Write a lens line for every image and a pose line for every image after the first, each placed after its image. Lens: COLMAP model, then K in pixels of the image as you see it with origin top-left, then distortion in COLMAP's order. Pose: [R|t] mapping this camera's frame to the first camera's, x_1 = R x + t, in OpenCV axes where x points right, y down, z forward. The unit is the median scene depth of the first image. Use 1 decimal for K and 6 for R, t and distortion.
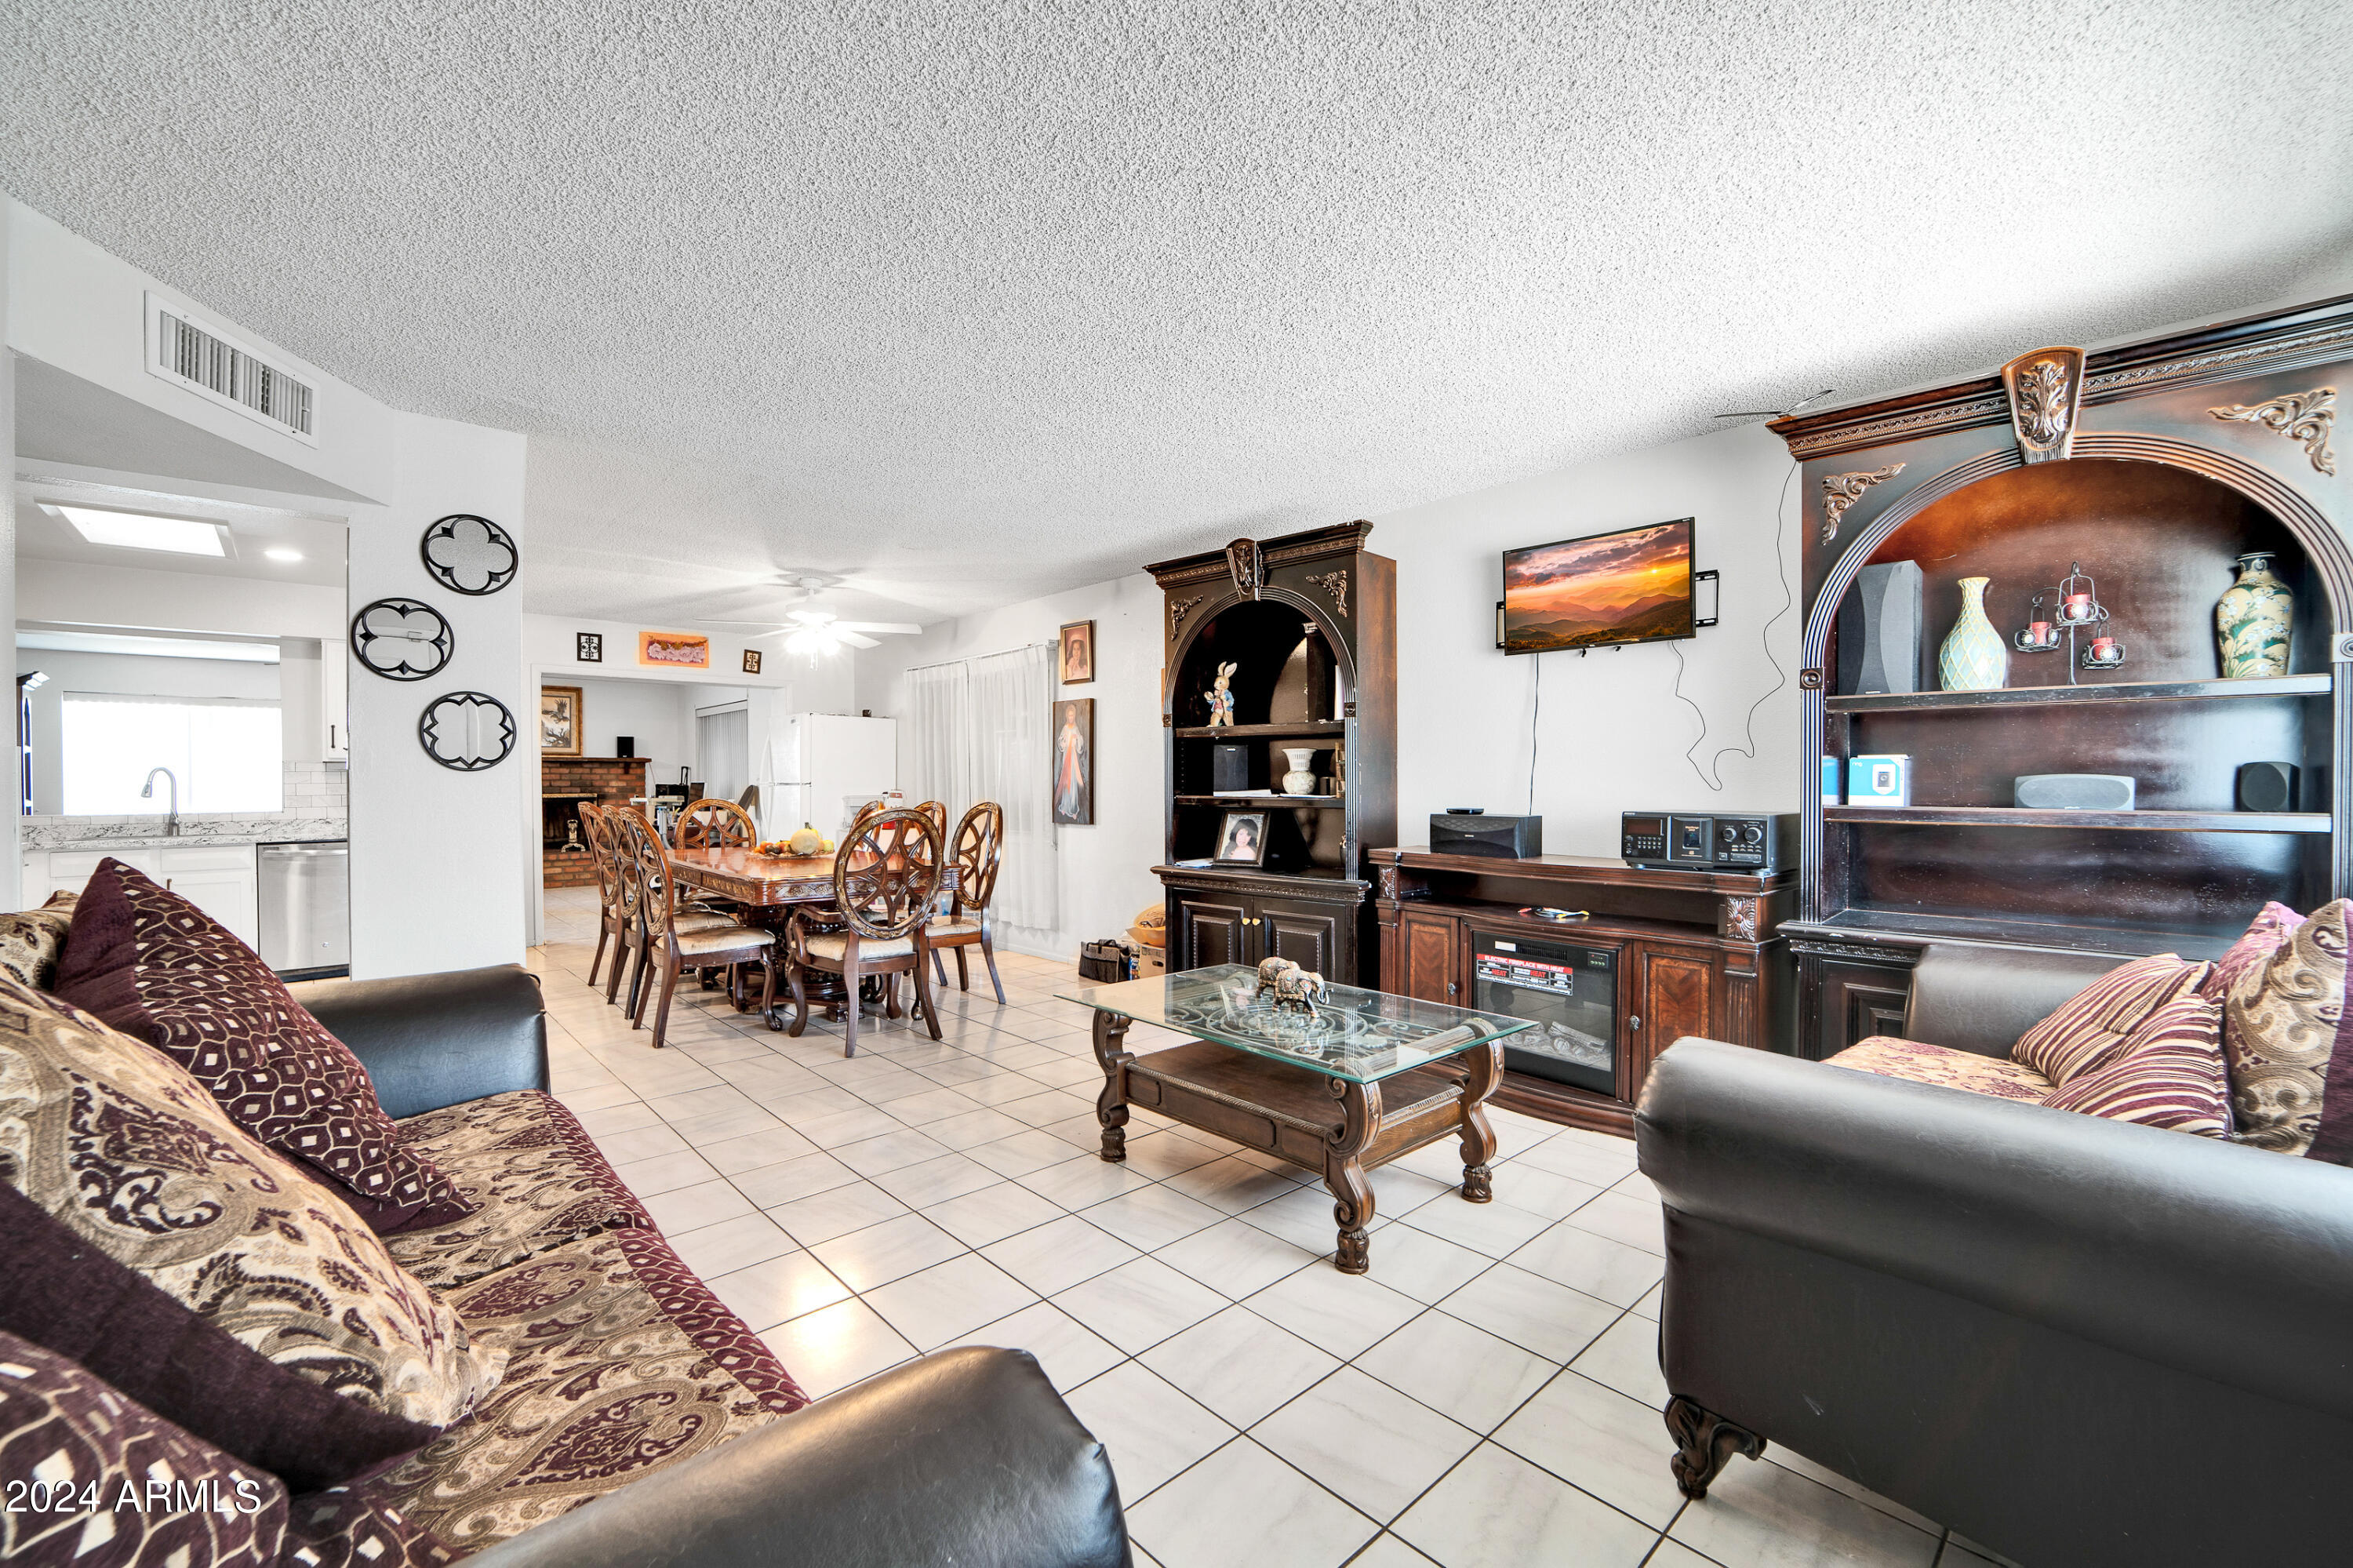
lens RADIAL K [[967.4, 0, 1172.1], [0, 967.4, 786.8], [0, 0, 1]] dist [-0.015782, -0.000578]
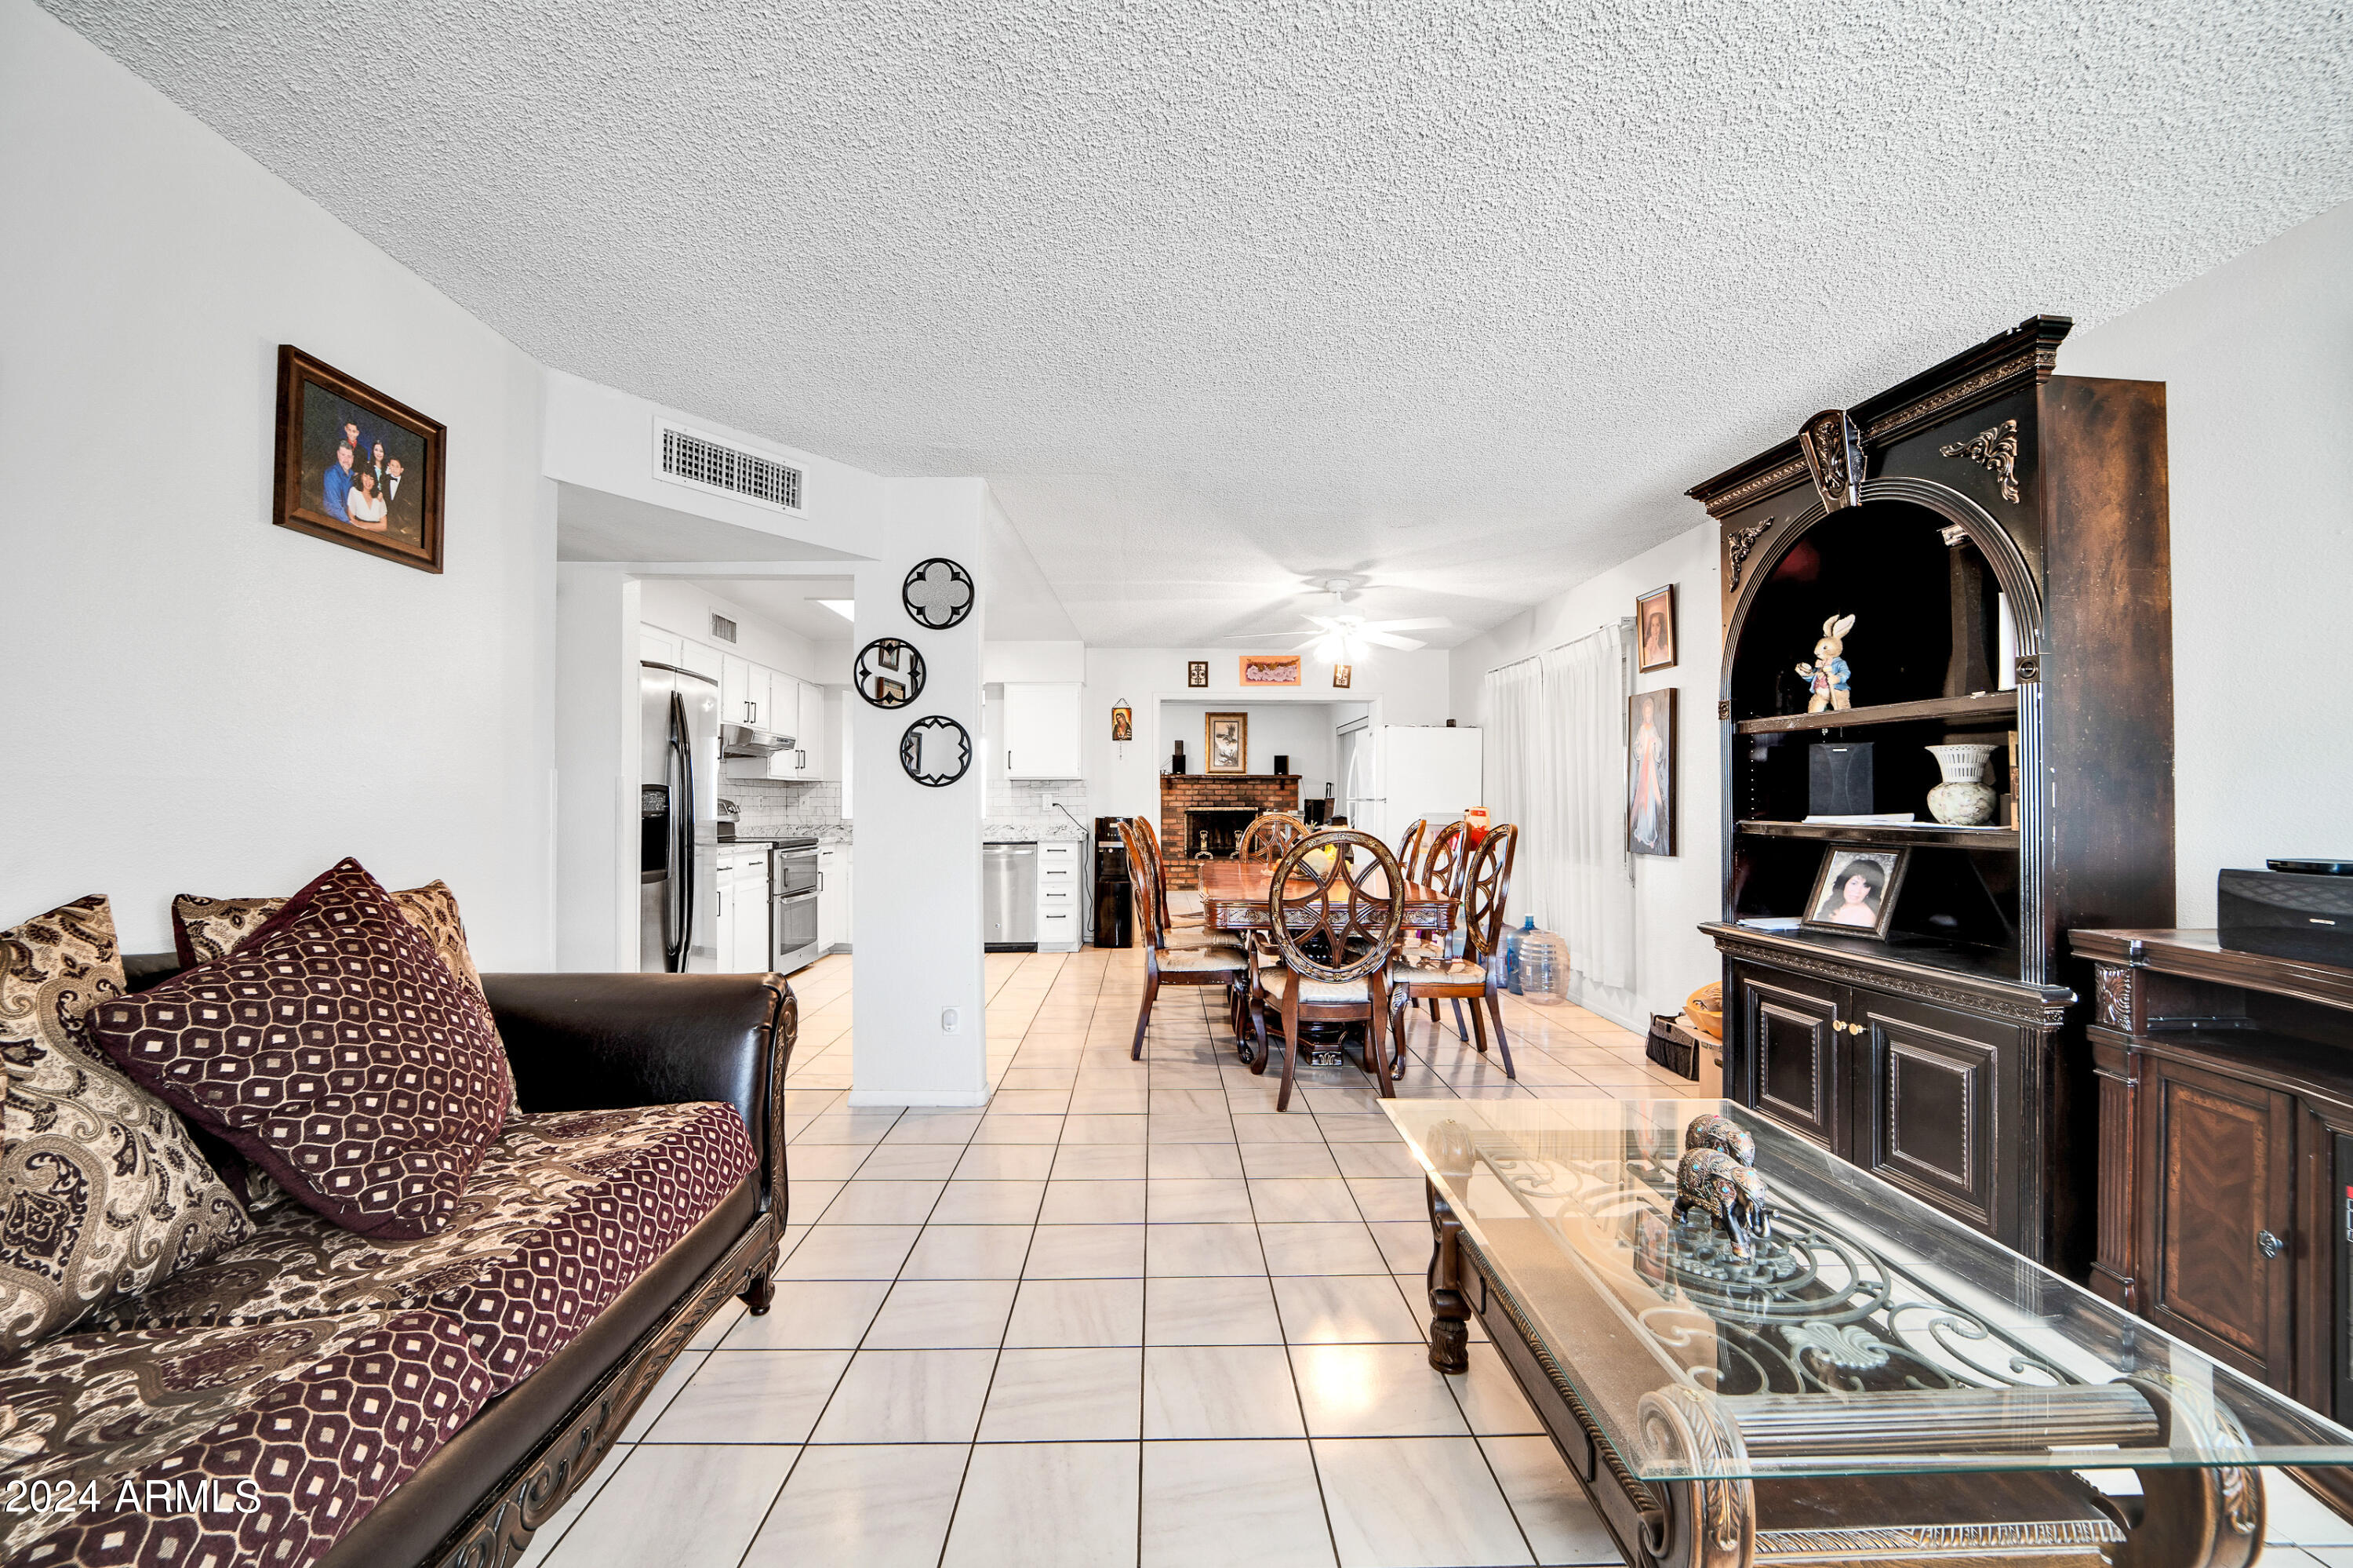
lens RADIAL K [[967.4, 0, 1172.1], [0, 967.4, 786.8], [0, 0, 1]] dist [-0.015782, -0.000578]
pose [[0.750175, -0.003232, -0.661232, 0.153777], [-0.007541, 0.999881, -0.013443, -0.002441], [0.661197, 0.015071, 0.750061, 0.239638]]
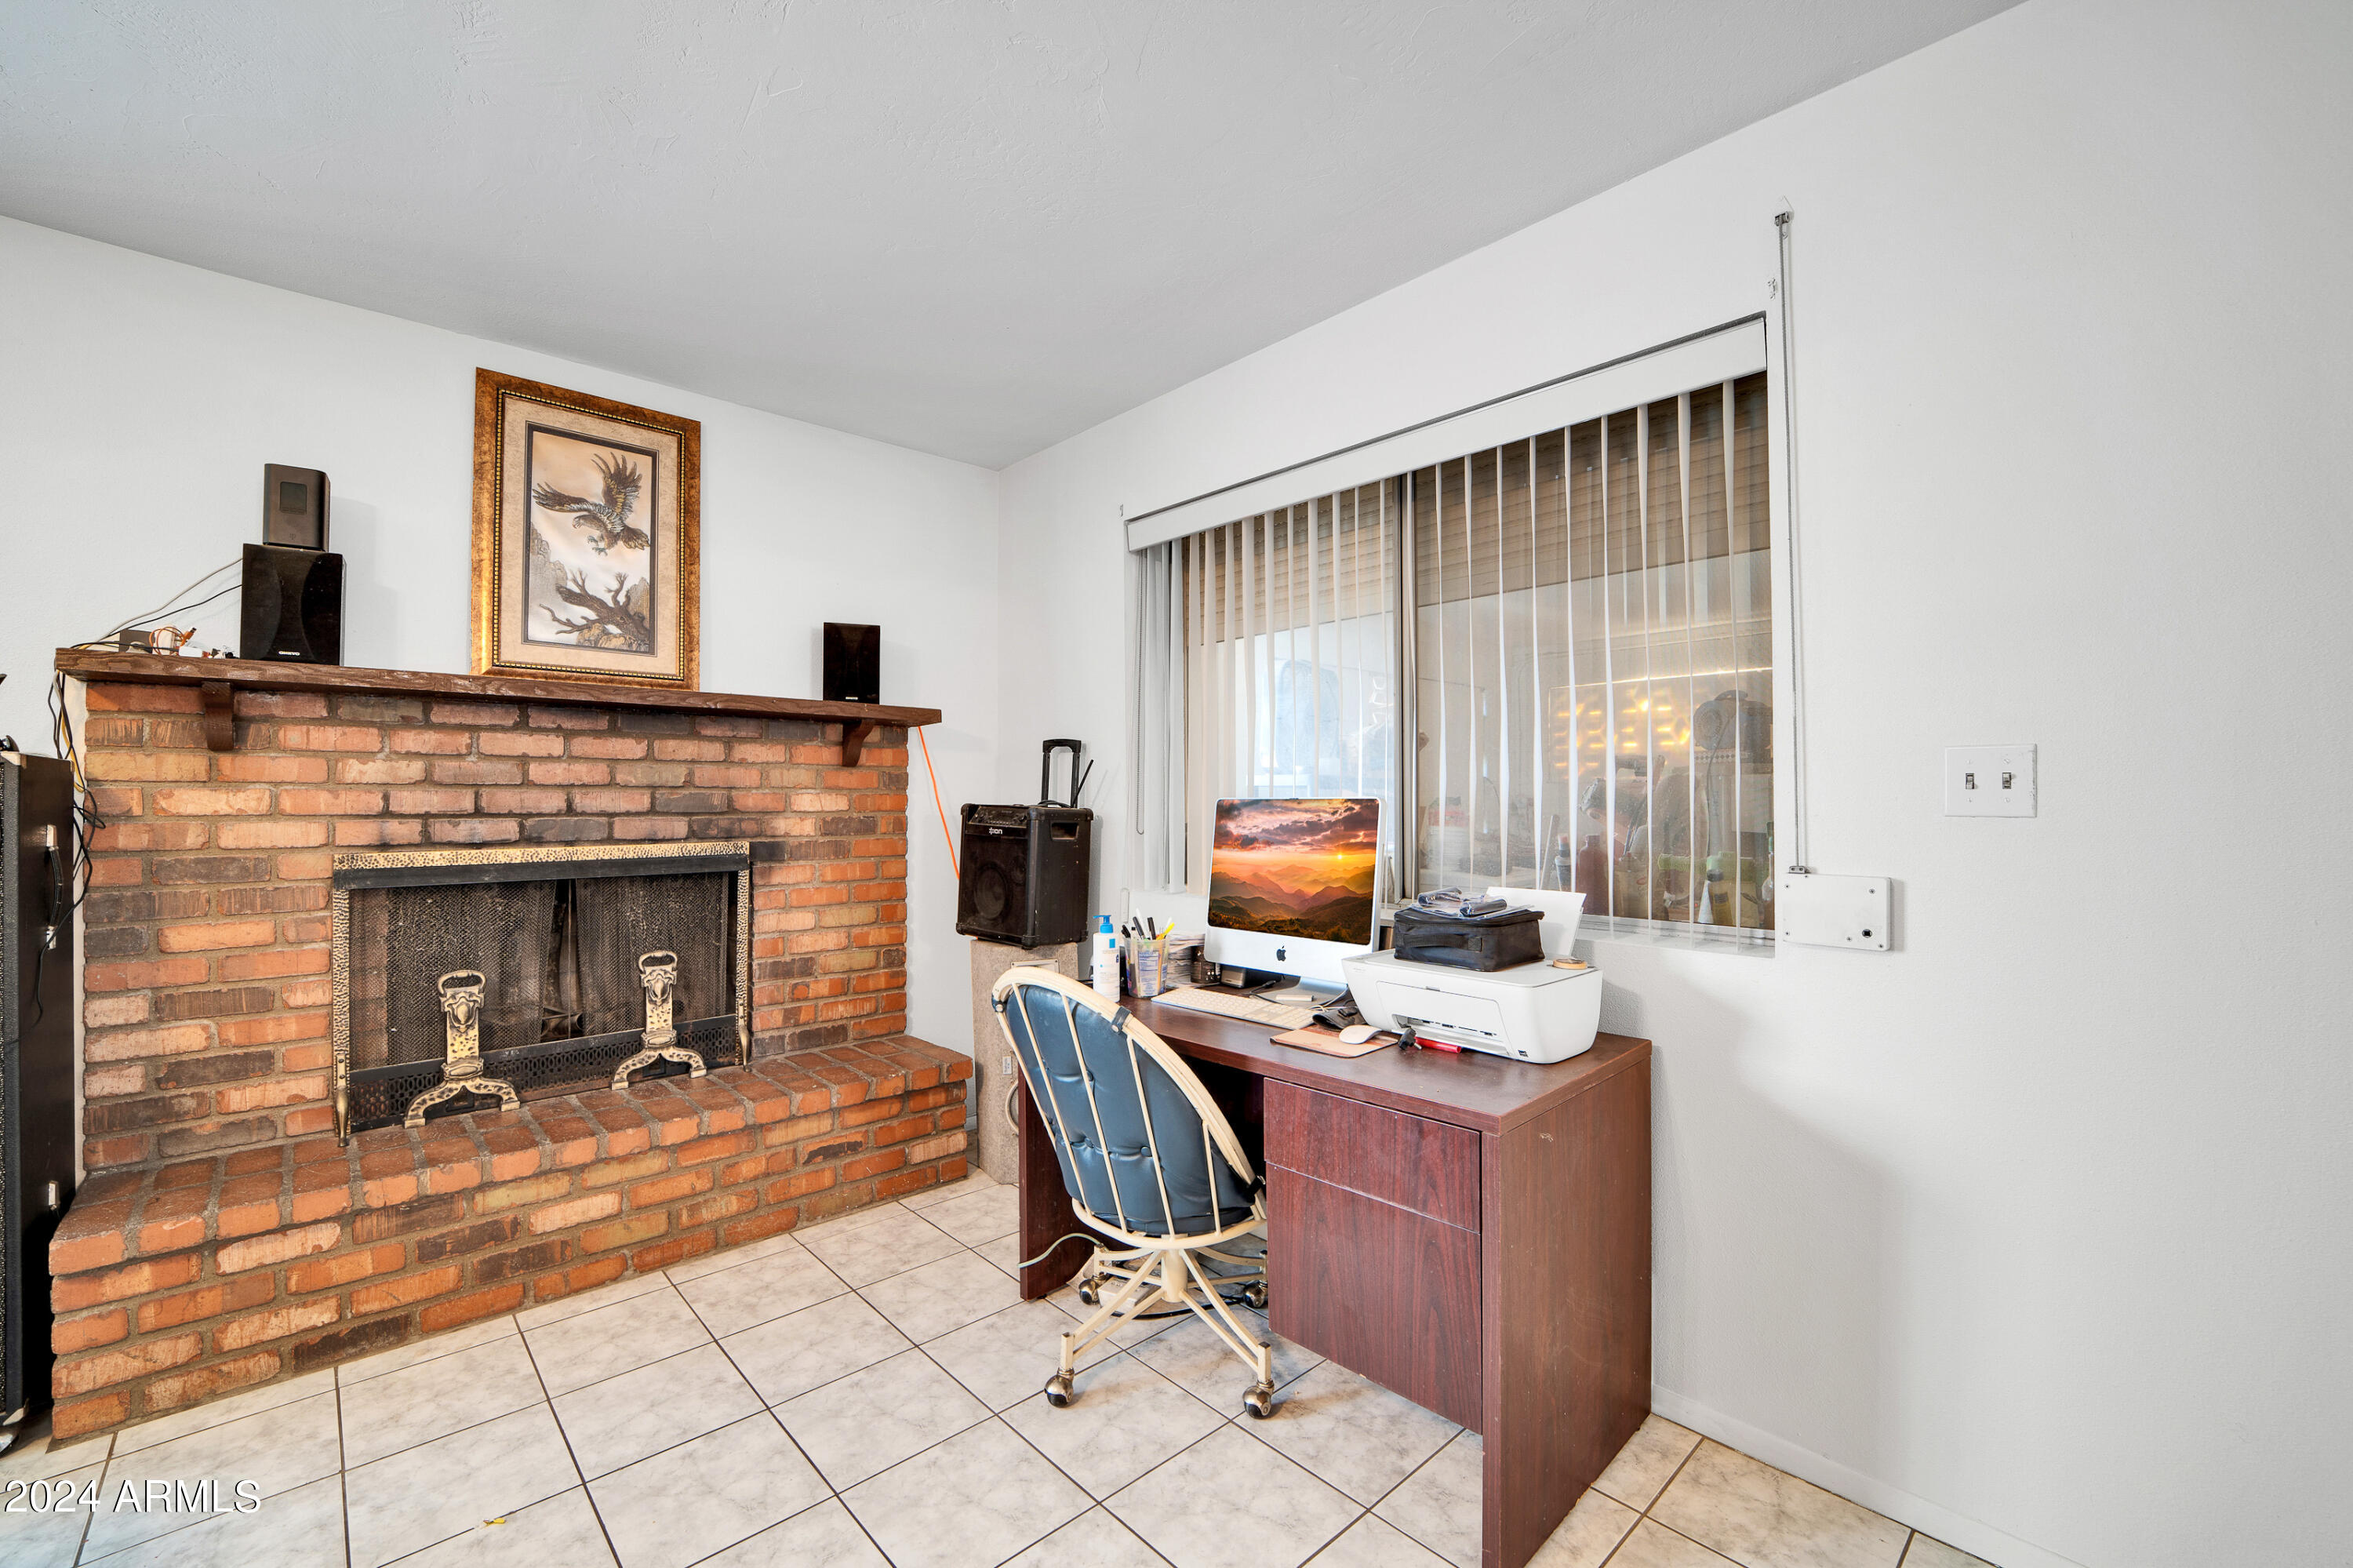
lens RADIAL K [[990.8, 0, 1180.1], [0, 990.8, 773.2], [0, 0, 1]] dist [0.013865, -0.024057]
pose [[0.999899, -0.000628, 0.014163, -1.177722], [0.001141, 0.999342, -0.036244, -0.002750], [-0.014131, 0.036256, 0.999243, 1.775592]]
